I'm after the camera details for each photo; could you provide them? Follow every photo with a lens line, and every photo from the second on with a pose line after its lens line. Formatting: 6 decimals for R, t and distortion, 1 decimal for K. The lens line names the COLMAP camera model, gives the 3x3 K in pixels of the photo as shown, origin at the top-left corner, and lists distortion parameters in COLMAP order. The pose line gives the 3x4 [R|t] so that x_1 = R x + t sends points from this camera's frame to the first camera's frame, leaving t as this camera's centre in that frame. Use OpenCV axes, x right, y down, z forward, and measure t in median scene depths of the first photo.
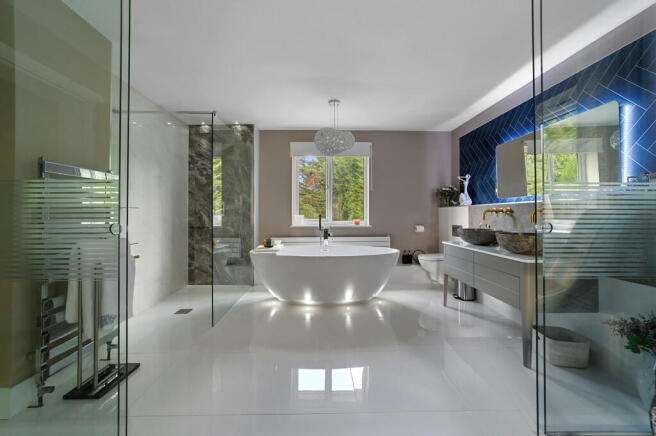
lens RADIAL K [[257.0, 0, 327.6], [0, 257.0, 214.1], [0, 0, 1]] dist [-0.006359, 0.001426]
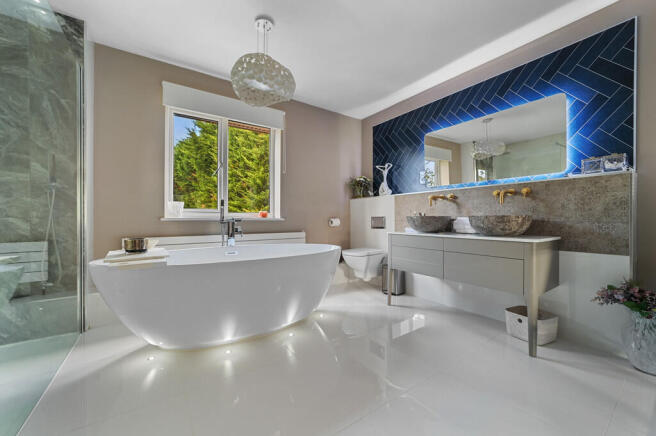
lens RADIAL K [[257.0, 0, 328.9], [0, 257.0, 220.3], [0, 0, 1]] dist [-0.006359, 0.001426]
pose [[0.839064, -0.002356, 0.544027, -0.157265], [-0.001081, 0.999981, 0.005999, 0.050615], [-0.544031, -0.005622, 0.839046, 0.301155]]
